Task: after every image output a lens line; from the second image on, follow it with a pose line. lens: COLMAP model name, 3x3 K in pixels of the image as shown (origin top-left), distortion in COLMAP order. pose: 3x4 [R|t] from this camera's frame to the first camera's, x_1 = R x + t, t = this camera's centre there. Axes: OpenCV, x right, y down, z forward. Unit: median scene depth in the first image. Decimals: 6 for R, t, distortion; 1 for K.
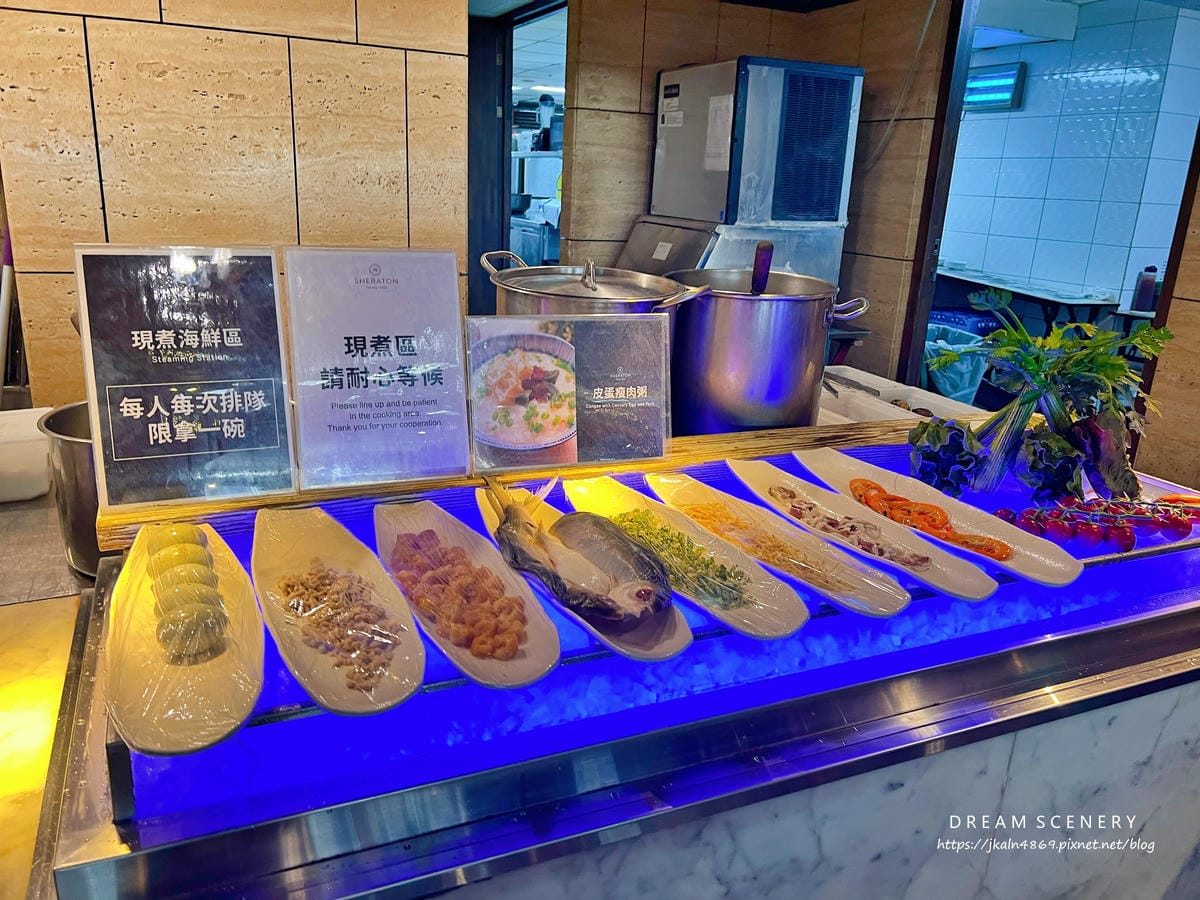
lens RADIAL K [[903.5, 0, 597.9], [0, 903.5, 453.9], [0, 0, 1]] dist [0.023275, -0.021000]
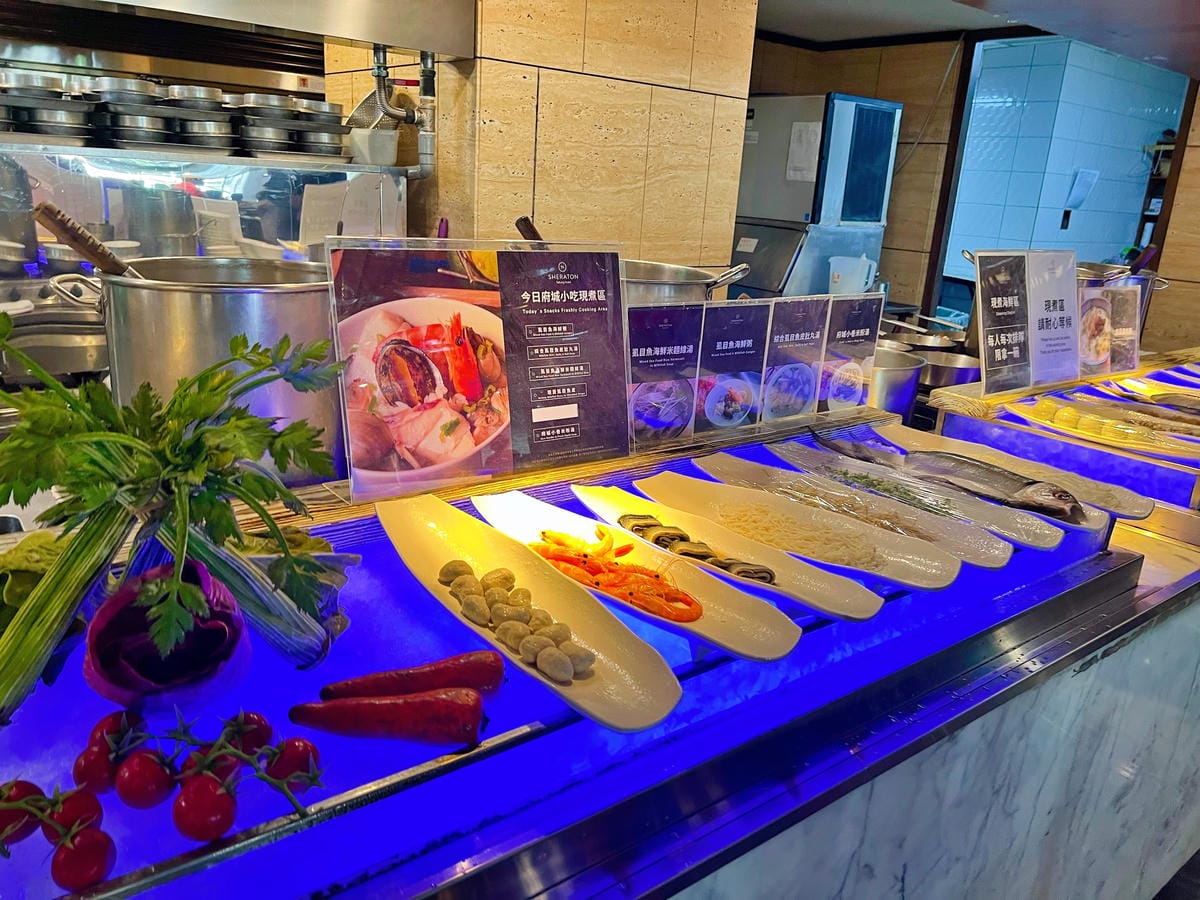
lens RADIAL K [[903.5, 0, 601.7], [0, 903.5, 448.9], [0, 0, 1]] dist [0.023275, -0.021000]
pose [[0.967859, -0.057507, 0.244829, -0.745712], [0.056278, 0.998343, 0.012020, 0.042684], [-0.245115, 0.002144, 0.969492, -0.239260]]
